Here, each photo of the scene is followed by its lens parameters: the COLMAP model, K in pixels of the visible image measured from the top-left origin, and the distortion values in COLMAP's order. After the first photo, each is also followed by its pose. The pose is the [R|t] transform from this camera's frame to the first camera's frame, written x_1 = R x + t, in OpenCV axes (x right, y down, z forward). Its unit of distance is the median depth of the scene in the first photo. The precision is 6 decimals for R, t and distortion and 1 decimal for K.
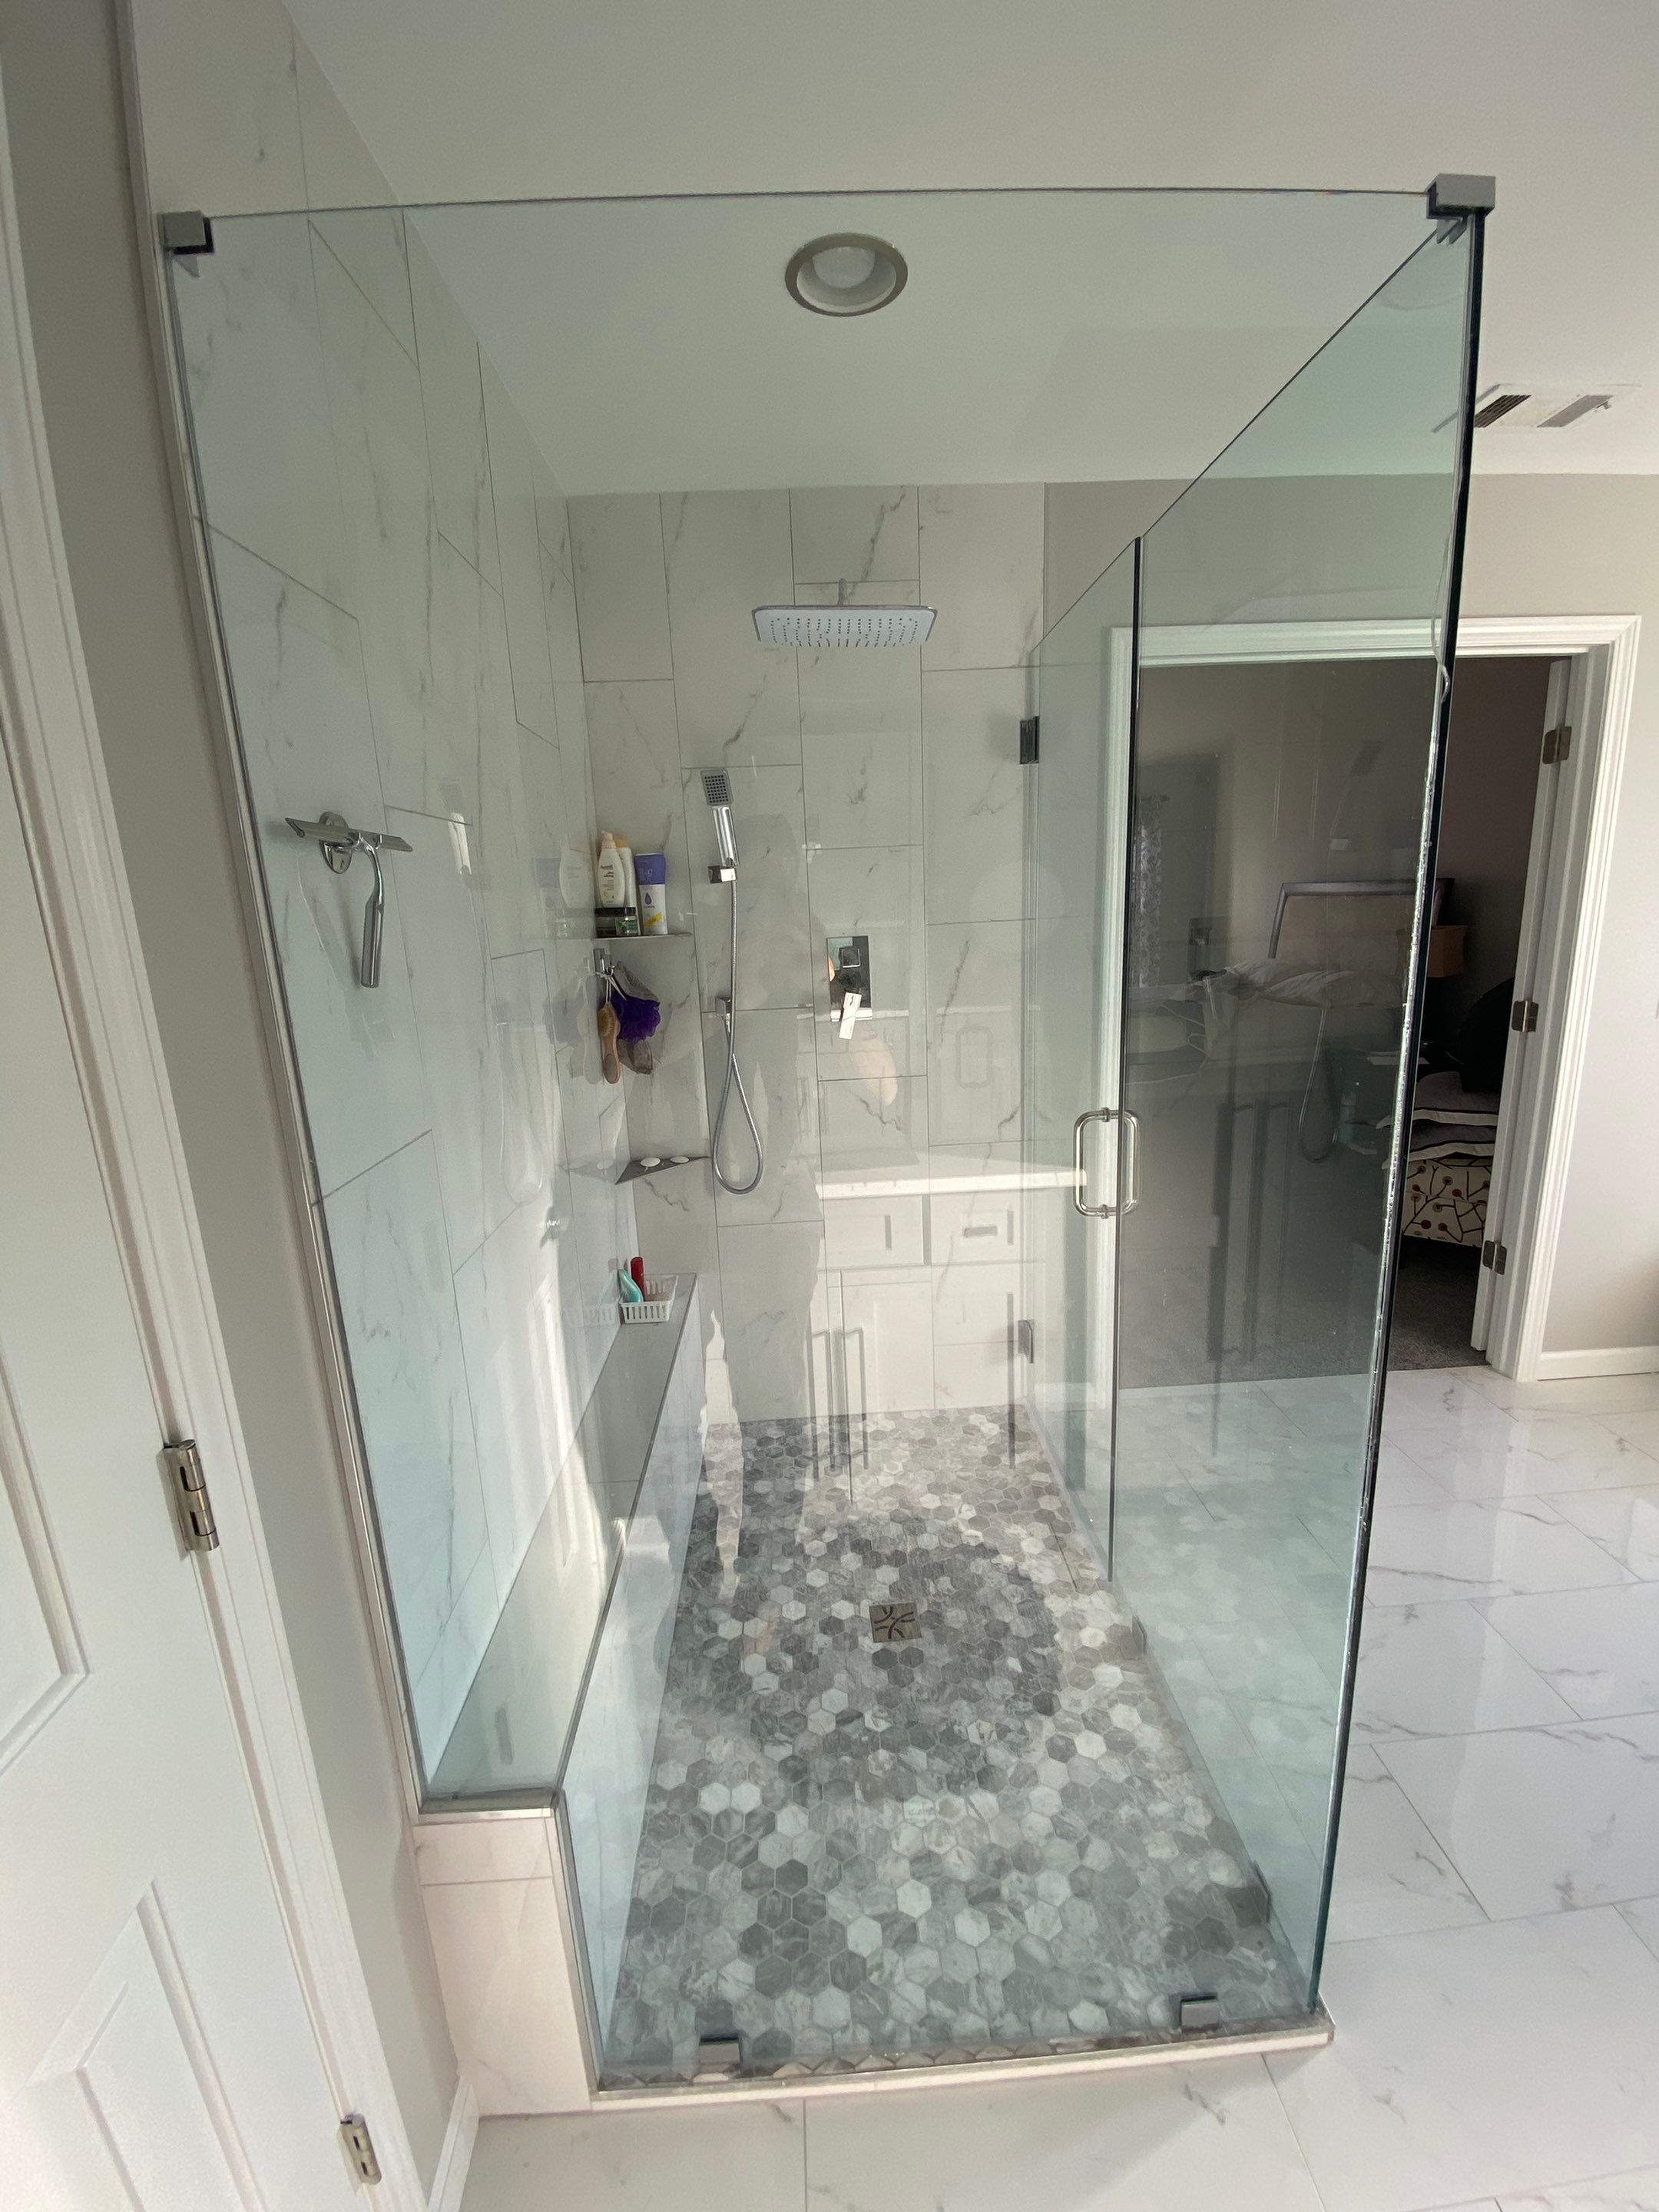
lens RADIAL K [[895.8, 0, 831.0], [0, 895.8, 1099.0], [0, 0, 1]] dist [0.023251, -0.025212]
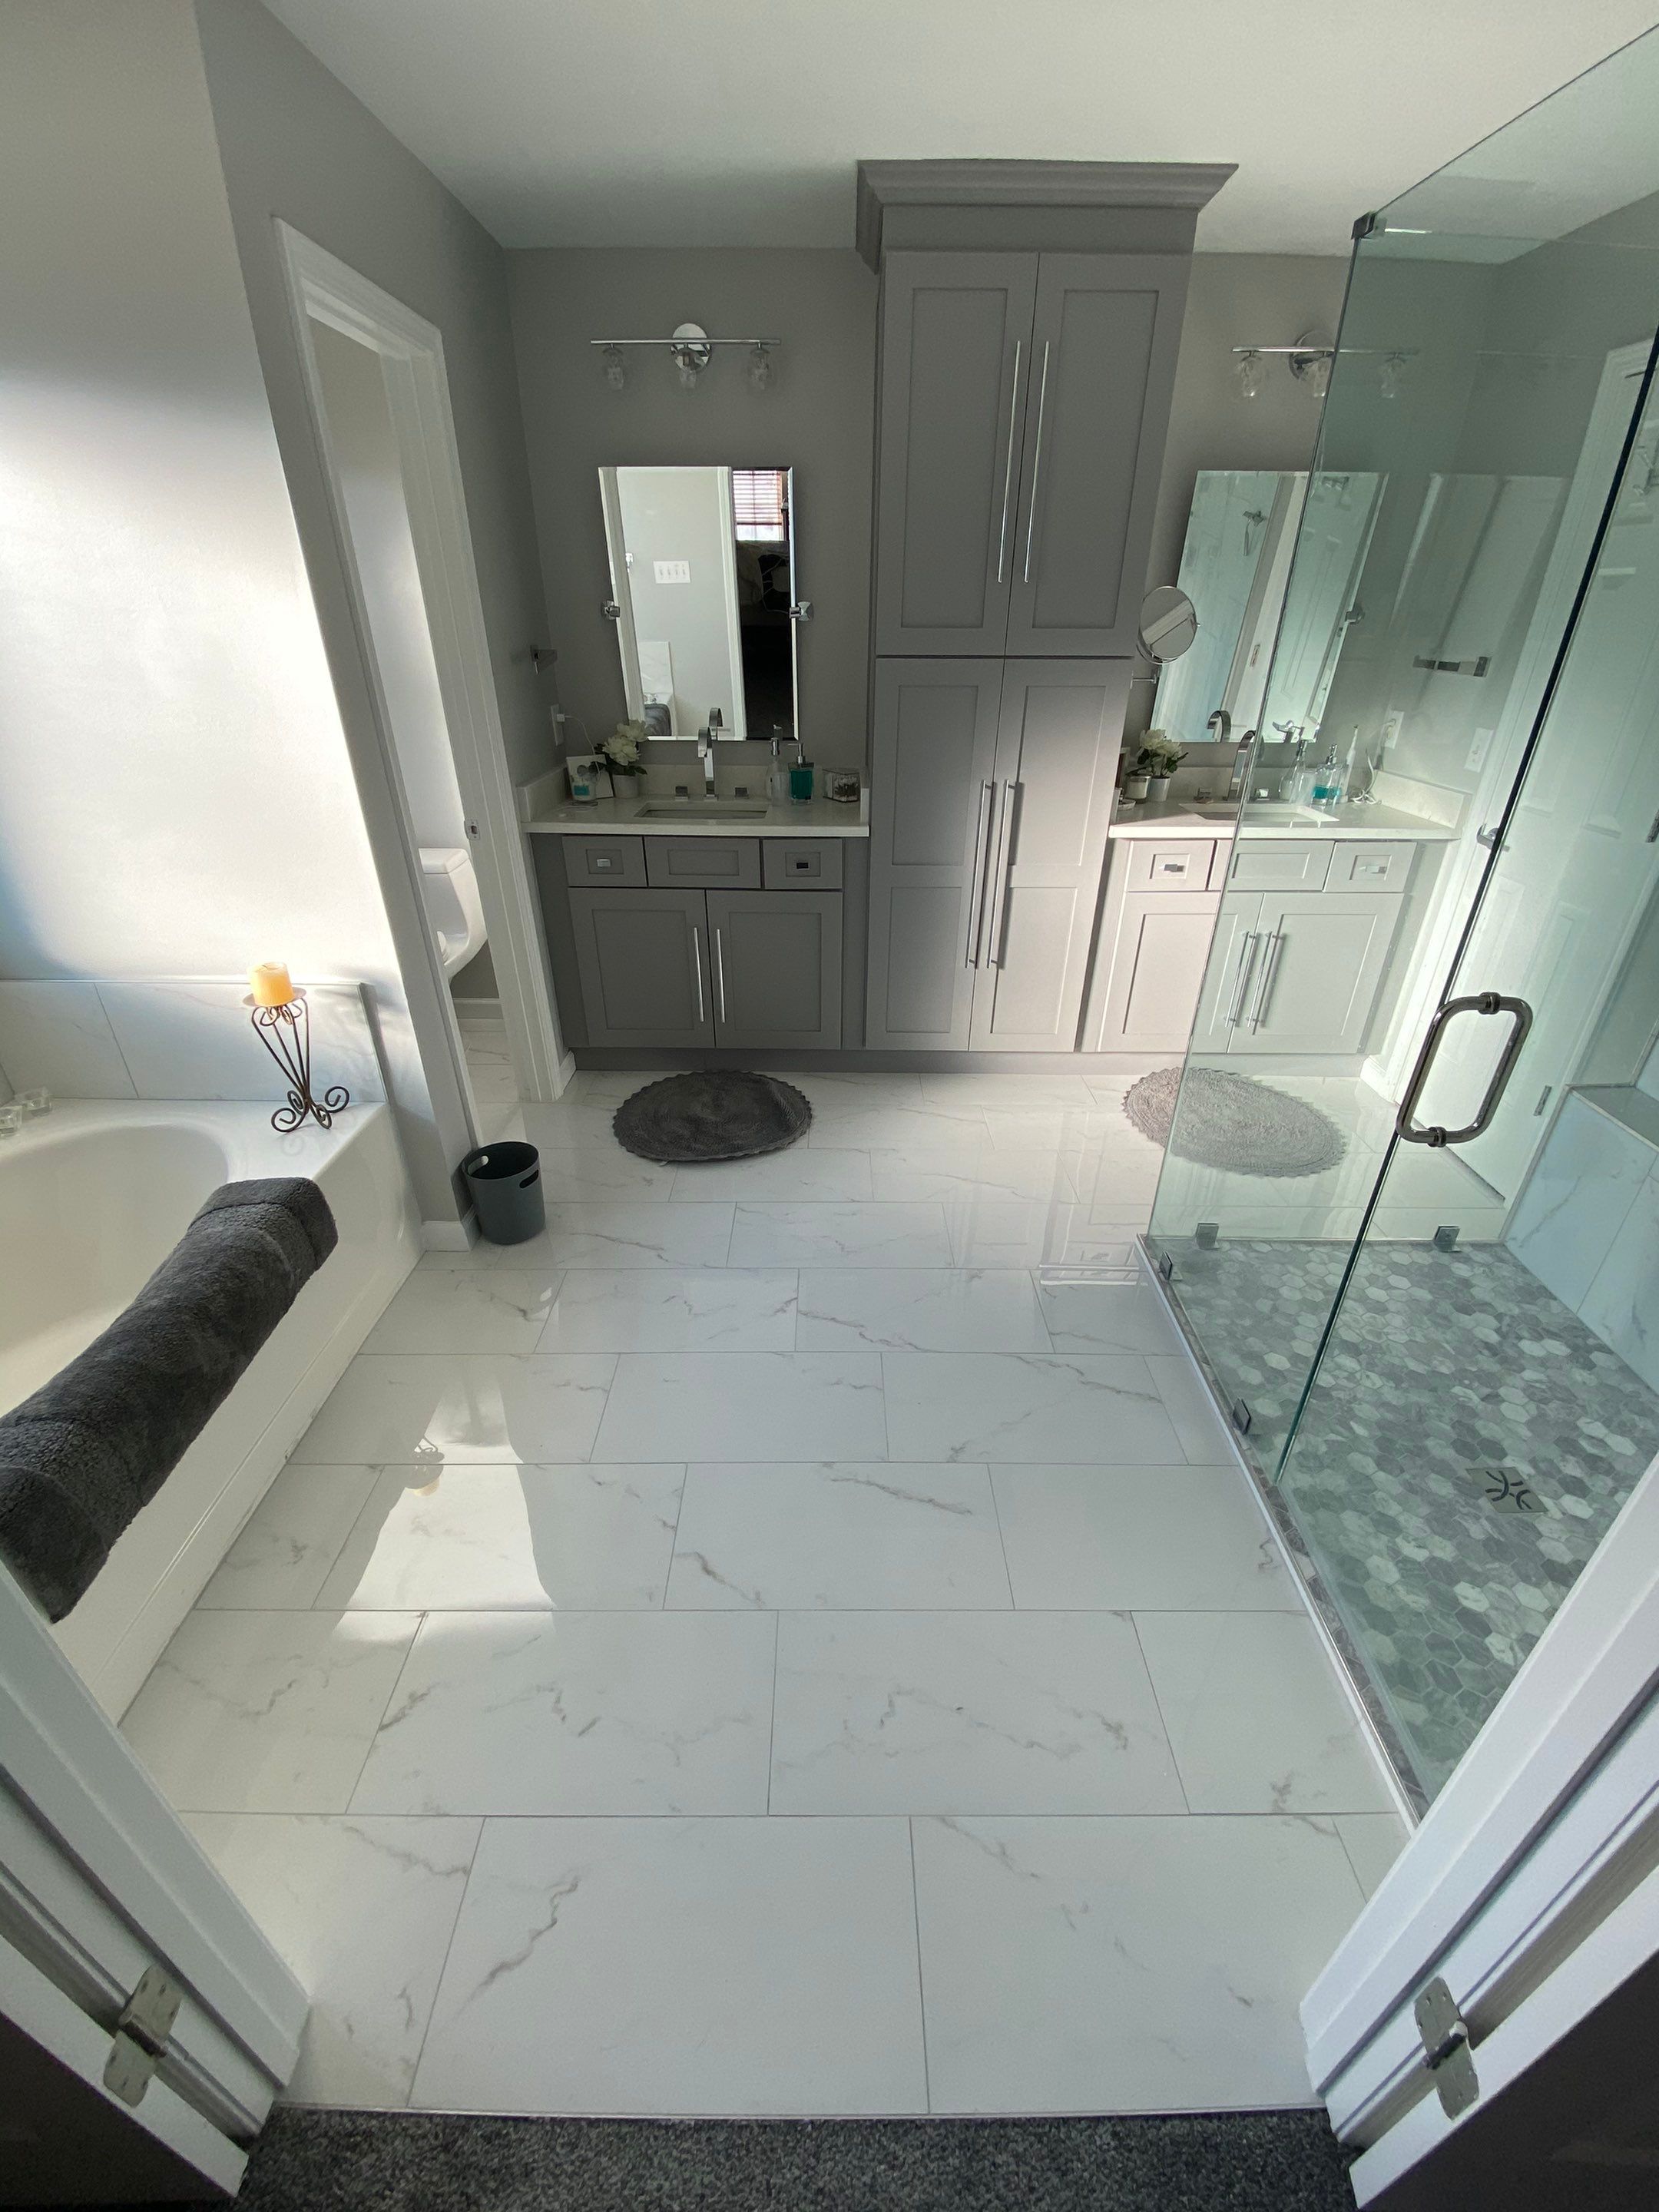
lens RADIAL K [[888.8, 0, 829.5], [0, 888.8, 1106.0], [0, 0, 1]] dist [0.013820, -0.020009]
pose [[-0.998004, 0.003351, 0.063069, 0.741570], [0.044109, 0.751685, 0.658046, -0.357200], [-0.045203, 0.659514, -0.750332, 1.536972]]
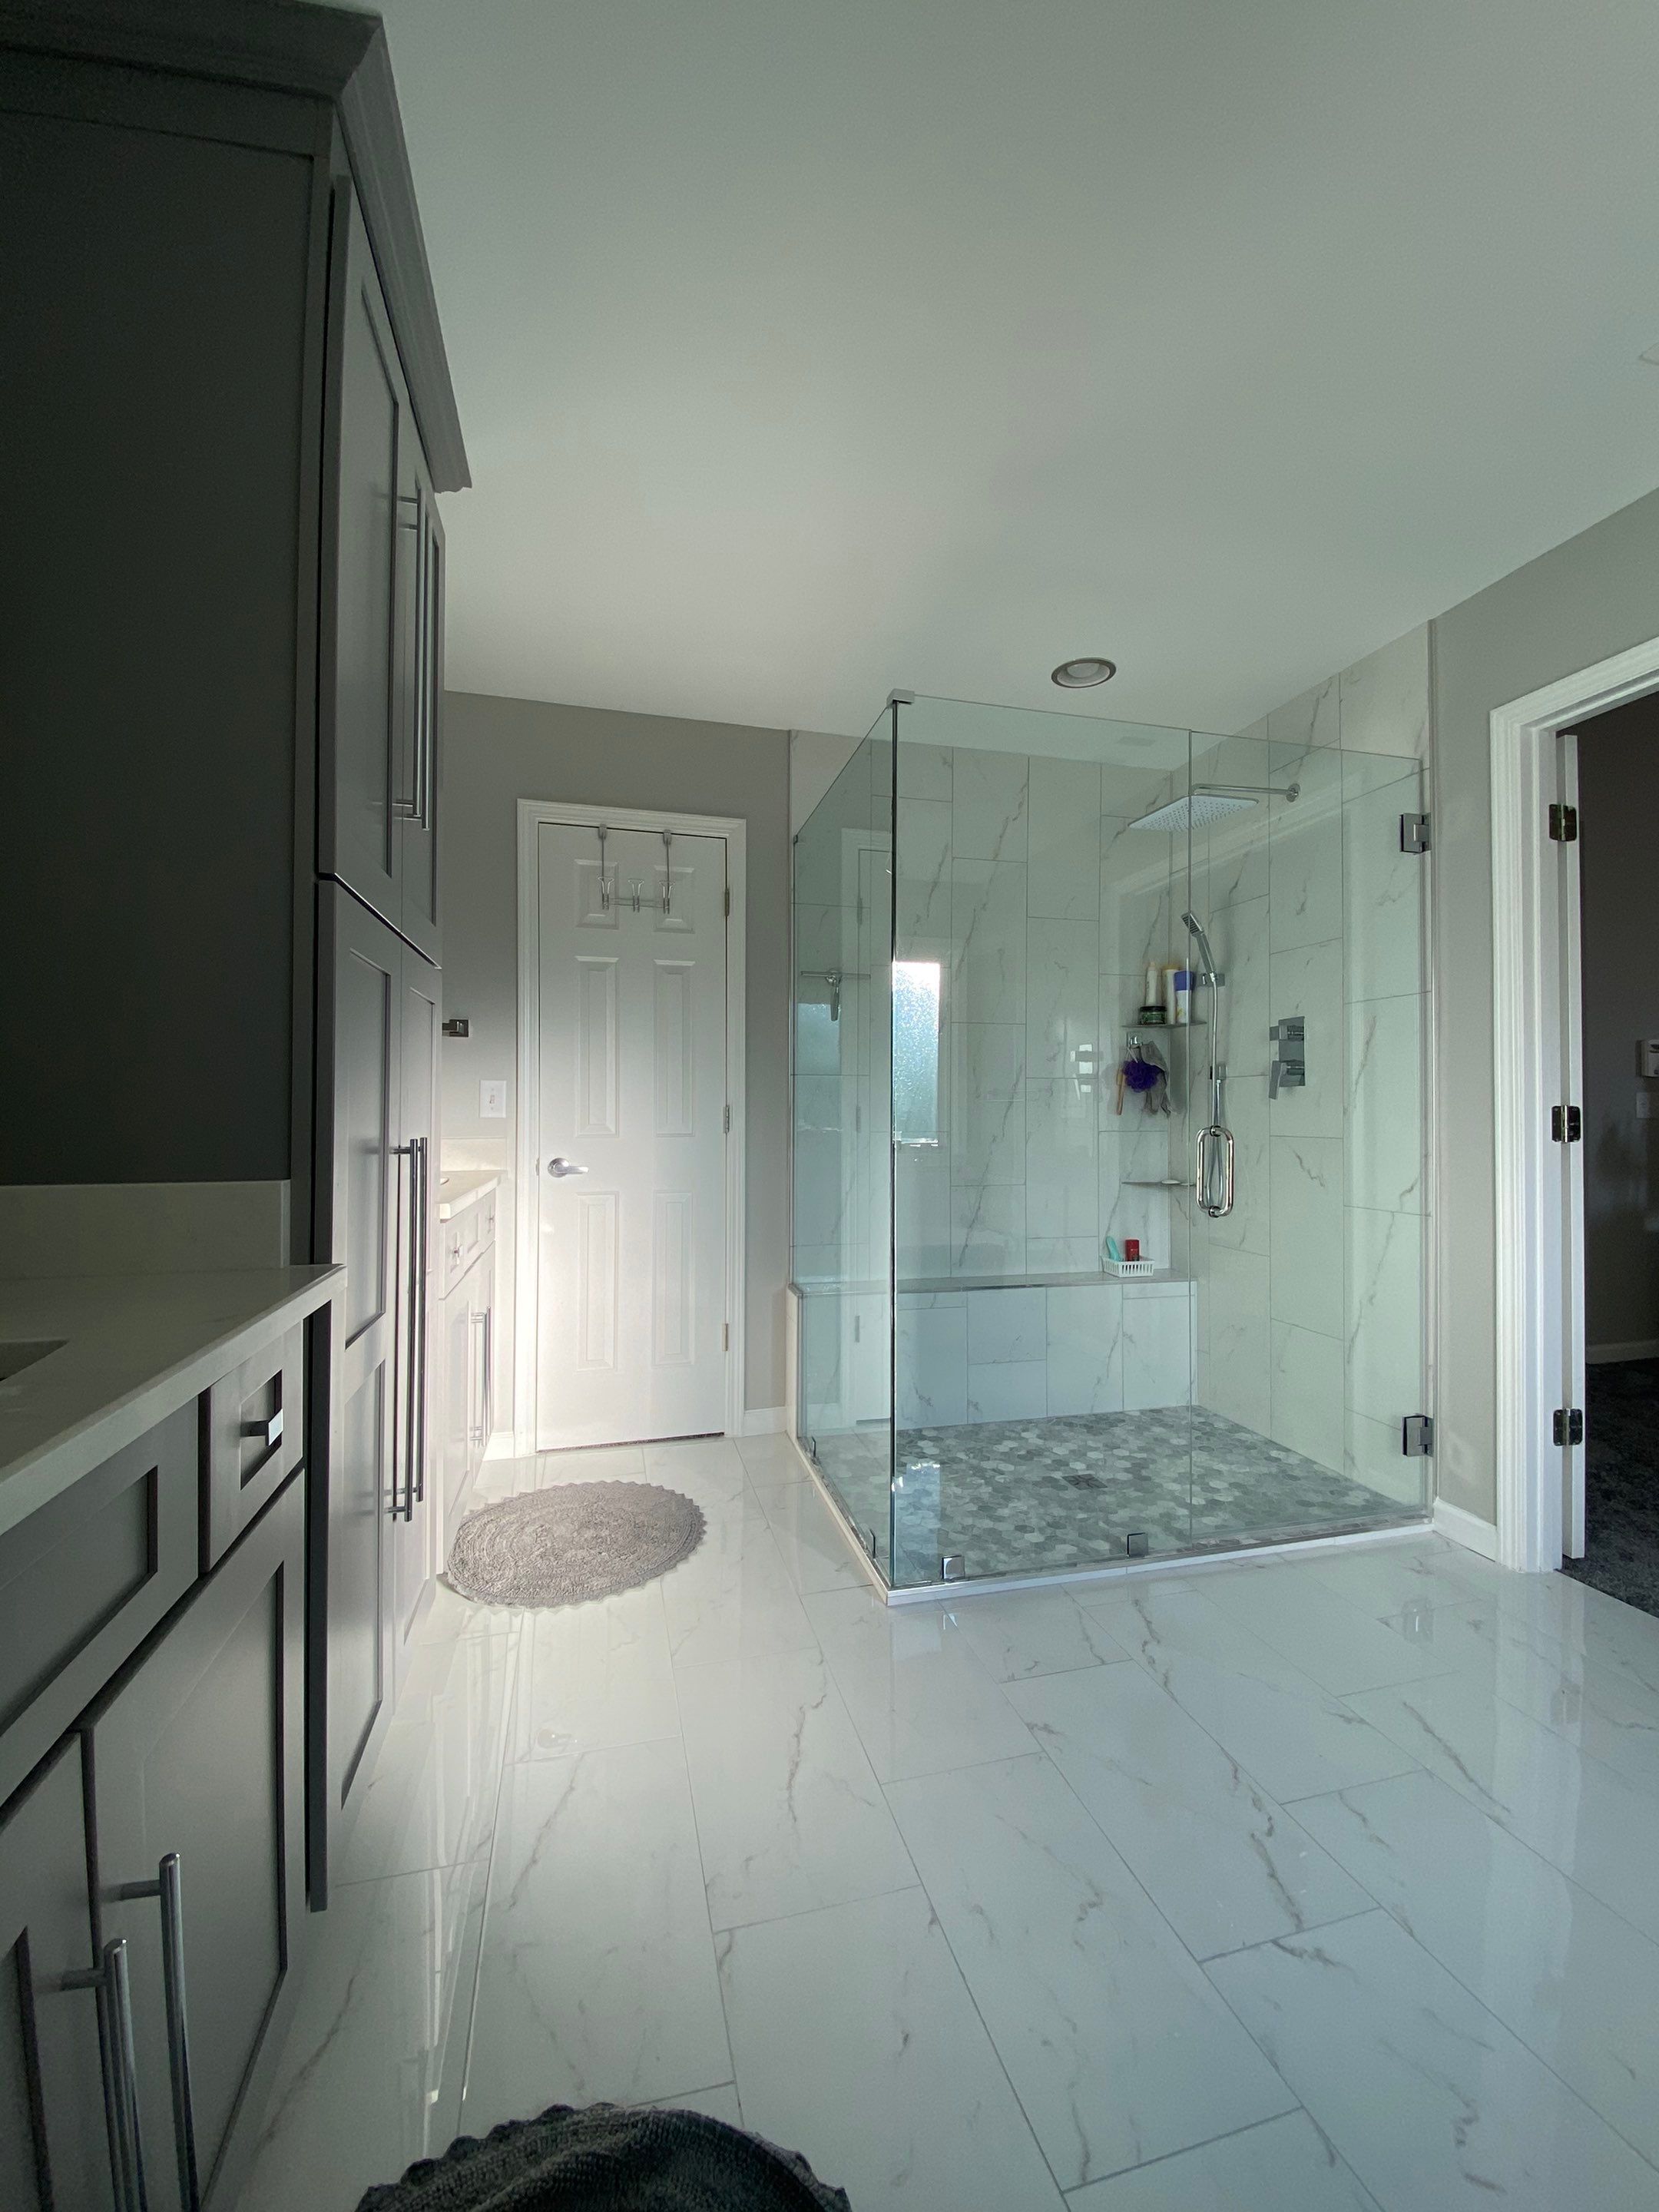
lens RADIAL K [[895.8, 0, 831.0], [0, 895.8, 1099.0], [0, 0, 1]] dist [0.023251, -0.025212]
pose [[0.203212, 0.029424, -0.978693, 1.431372], [-0.226456, 0.973860, -0.017742, 0.118189], [0.952587, 0.225236, 0.204563, 0.210958]]
